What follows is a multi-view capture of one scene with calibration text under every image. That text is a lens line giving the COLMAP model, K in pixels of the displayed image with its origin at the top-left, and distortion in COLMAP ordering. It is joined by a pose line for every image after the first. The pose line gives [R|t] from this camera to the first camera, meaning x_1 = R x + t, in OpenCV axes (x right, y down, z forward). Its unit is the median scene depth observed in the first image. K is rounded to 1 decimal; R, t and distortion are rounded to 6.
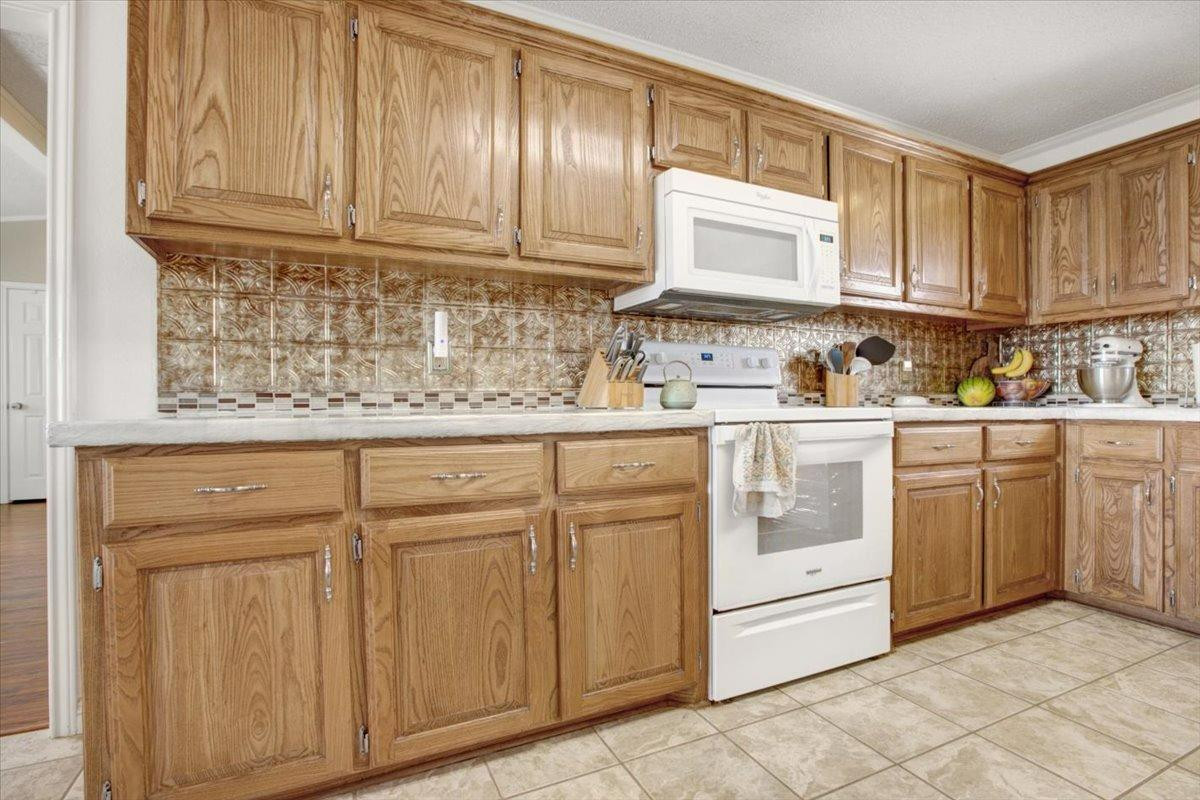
lens RADIAL K [[550.8, 0, 588.0], [0, 550.8, 401.9], [0, 0, 1]] dist [-0.035179, 0.012239]
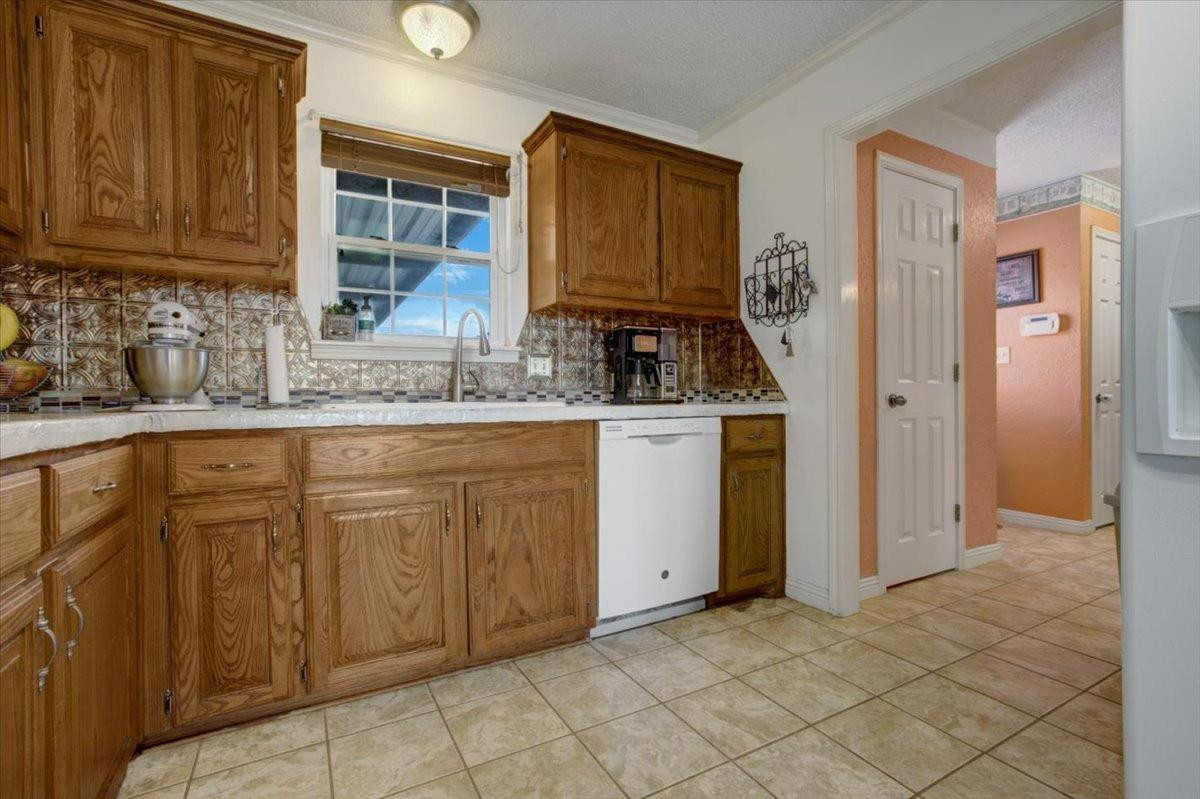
lens RADIAL K [[550.8, 0, 623.0], [0, 550.8, 401.7], [0, 0, 1]] dist [-0.035179, 0.012239]
pose [[-0.103874, -0.006922, 0.994566, 0.300582], [0.009915, 0.999919, 0.007995, 0.000017], [-0.994541, 0.010692, -0.103797, 0.608658]]
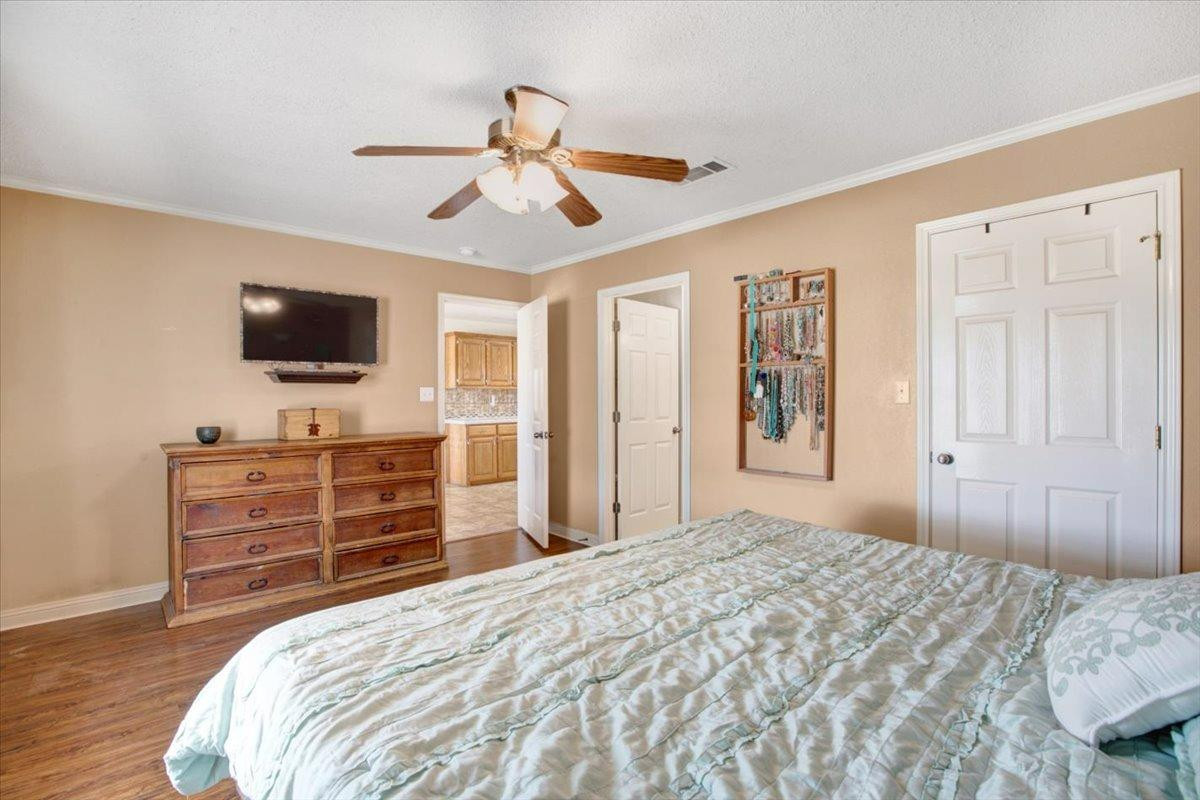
lens RADIAL K [[550.8, 0, 599.4], [0, 550.8, 400.9], [0, 0, 1]] dist [-0.035179, 0.012239]
pose [[0.946991, -0.002657, 0.321250, -0.641730], [0.001860, 0.999994, 0.002790, -0.094366], [-0.321256, -0.002045, 0.946990, -2.518471]]
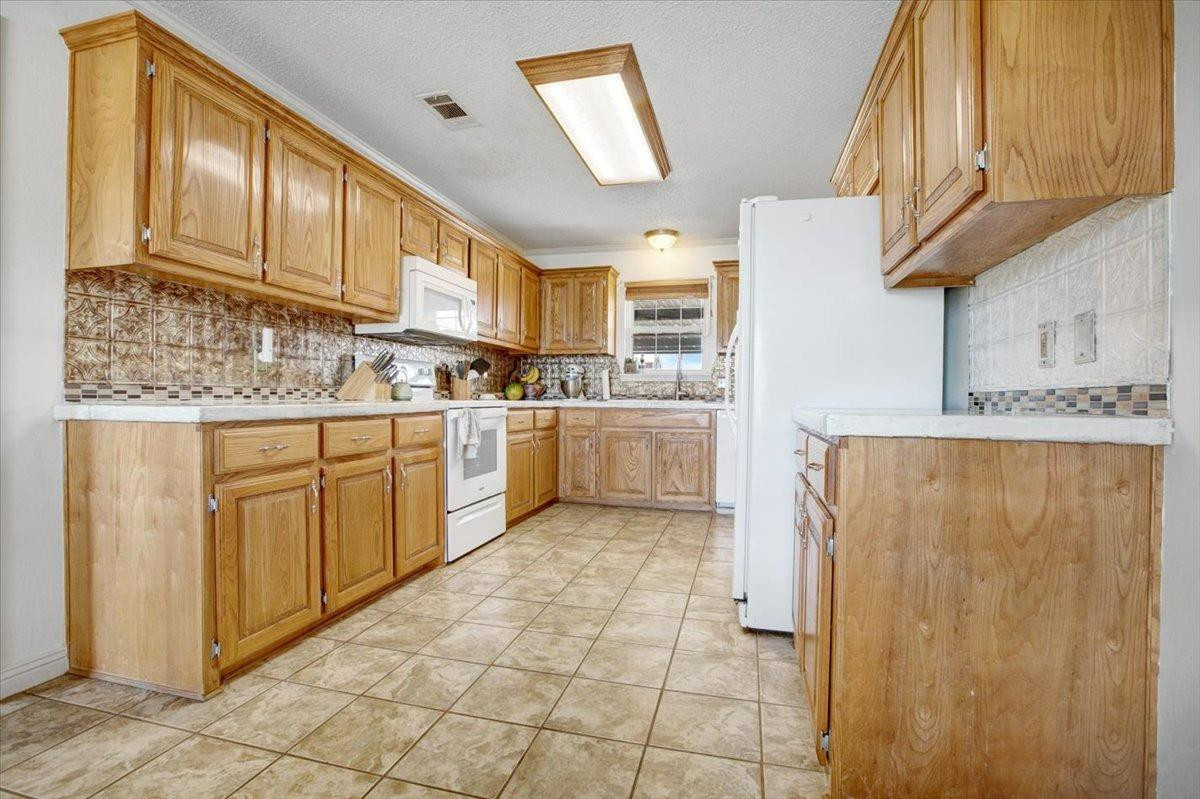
lens RADIAL K [[550.8, 0, 608.2], [0, 550.8, 394.6], [0, 0, 1]] dist [-0.035179, 0.012239]
pose [[0.612571, 0.010971, 0.790339, -0.592252], [-0.007048, 0.999940, -0.008418, 0.003575], [-0.790384, -0.000414, 0.612612, -0.354051]]
